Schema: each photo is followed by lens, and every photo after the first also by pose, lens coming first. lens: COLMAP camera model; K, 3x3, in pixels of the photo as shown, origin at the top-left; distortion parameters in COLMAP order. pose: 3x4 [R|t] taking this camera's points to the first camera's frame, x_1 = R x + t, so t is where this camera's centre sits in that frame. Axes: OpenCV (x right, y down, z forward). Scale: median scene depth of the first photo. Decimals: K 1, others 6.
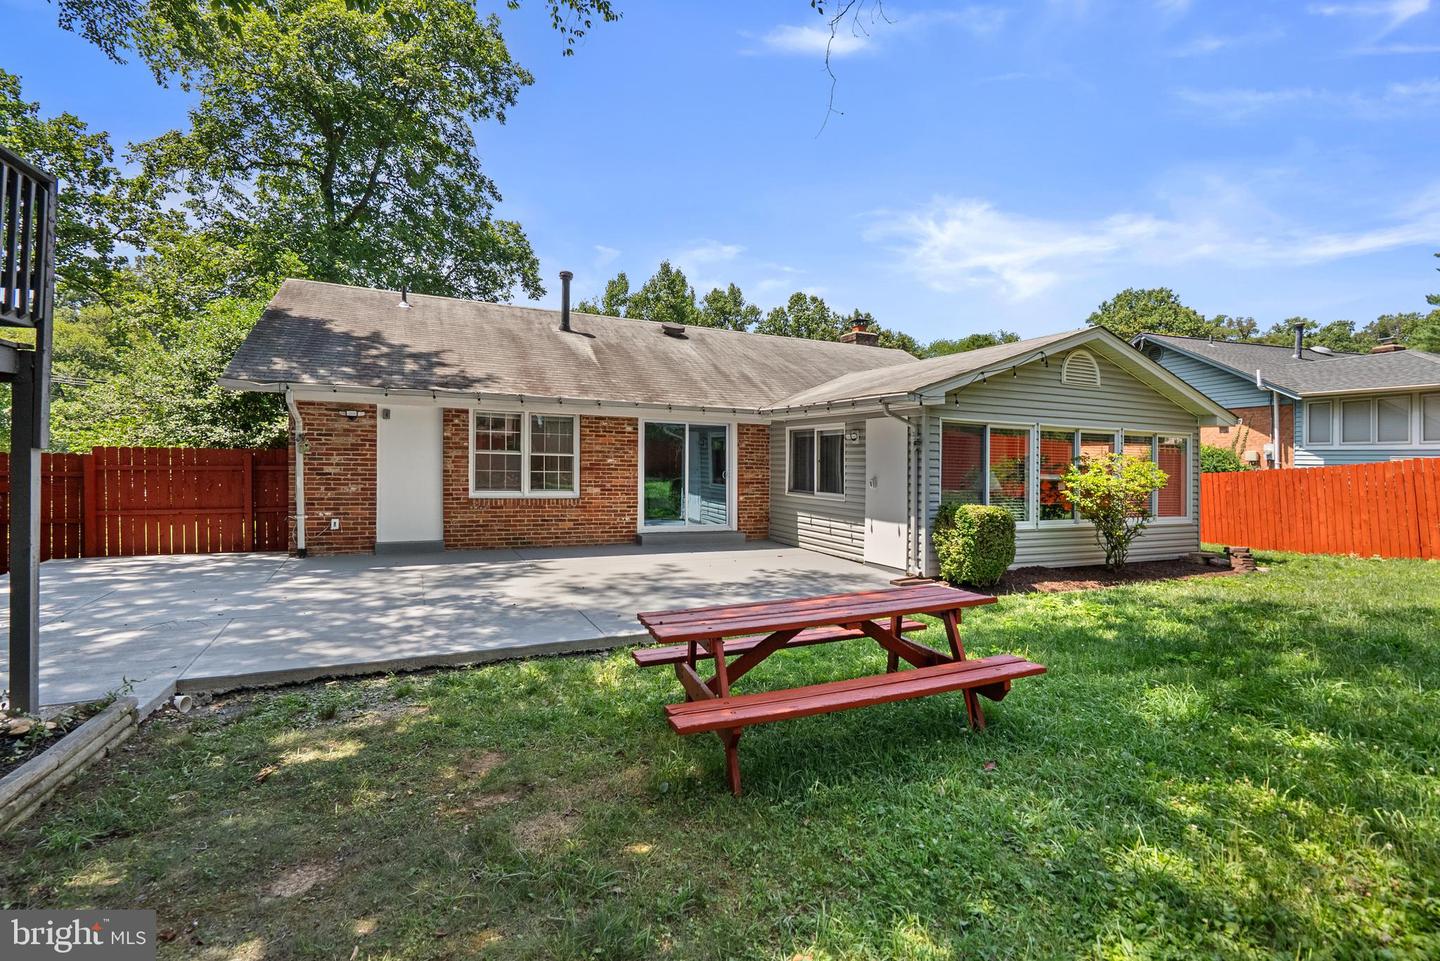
lens RADIAL K [[661.2, 0, 718.8], [0, 661.2, 476.3], [0, 0, 1]] dist [-0.000479, 0.000750]
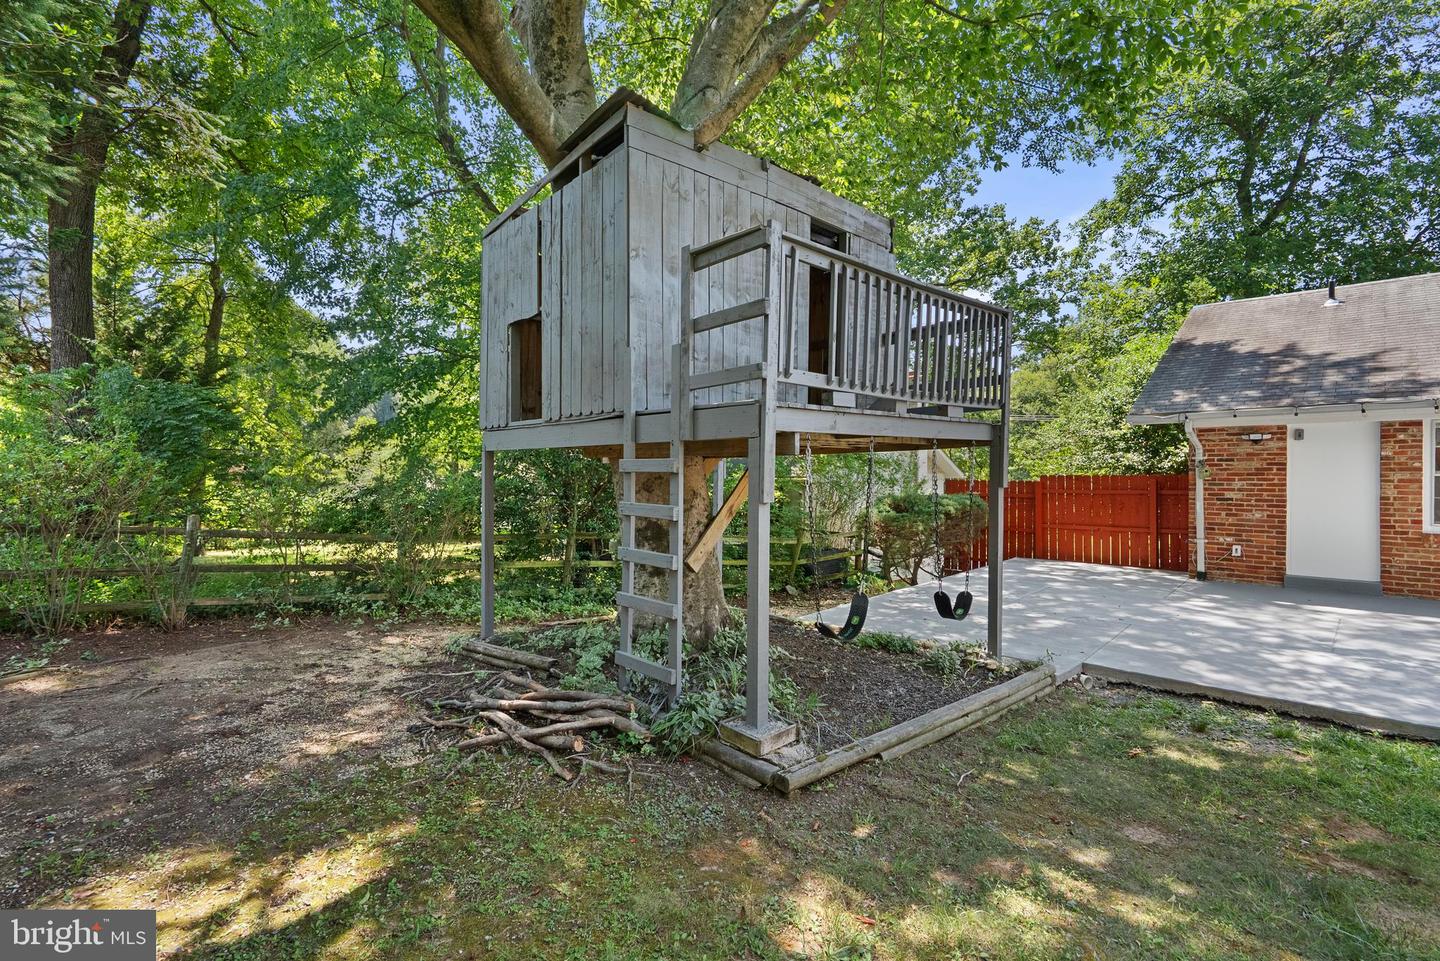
lens RADIAL K [[661.2, 0, 718.8], [0, 661.2, 476.3], [0, 0, 1]] dist [-0.000479, 0.000750]
pose [[0.341347, -0.012854, -0.939849, 0.081181], [-0.007530, 0.999837, -0.016409, -0.016070], [0.939907, 0.012678, 0.341195, -0.061306]]
